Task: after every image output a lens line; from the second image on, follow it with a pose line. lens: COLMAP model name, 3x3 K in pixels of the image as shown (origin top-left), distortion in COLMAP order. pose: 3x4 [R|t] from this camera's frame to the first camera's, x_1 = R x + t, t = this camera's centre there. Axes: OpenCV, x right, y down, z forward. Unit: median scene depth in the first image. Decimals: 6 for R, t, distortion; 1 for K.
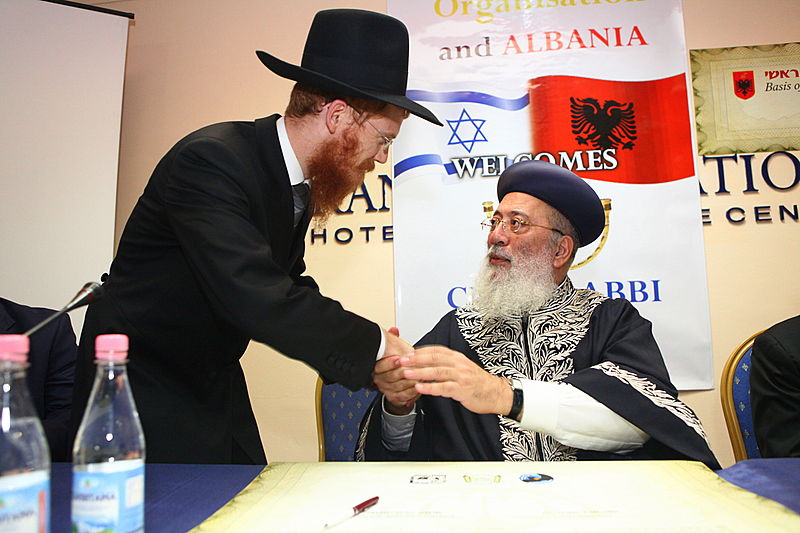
lens RADIAL K [[587.1, 0, 403.9], [0, 587.1, 269.2], [0, 0, 1]] dist [0.002633, 0.007006]
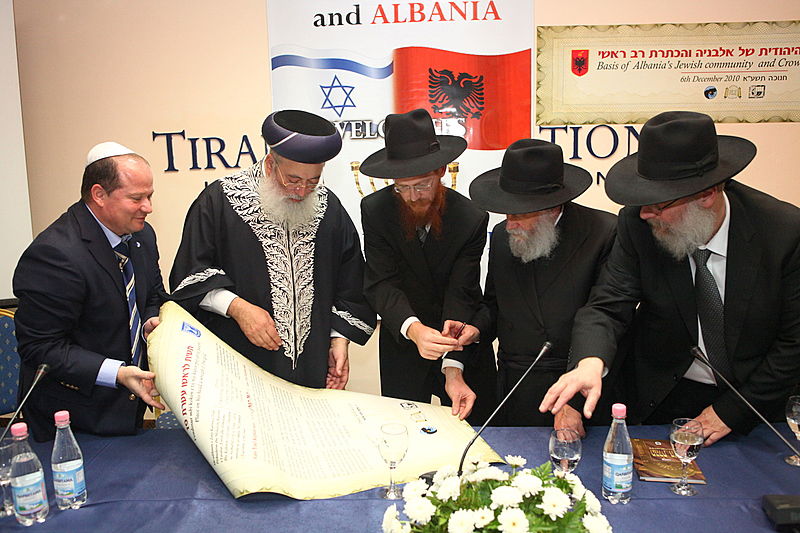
lens RADIAL K [[631.4, 0, 375.8], [0, 631.4, 295.9], [0, 0, 1]] dist [-0.054941, 0.000348]
pose [[0.999513, 0.004510, 0.030879, 0.147099], [-0.013660, 0.952899, 0.302981, -0.240753], [-0.028058, -0.303255, 0.952496, -0.270570]]
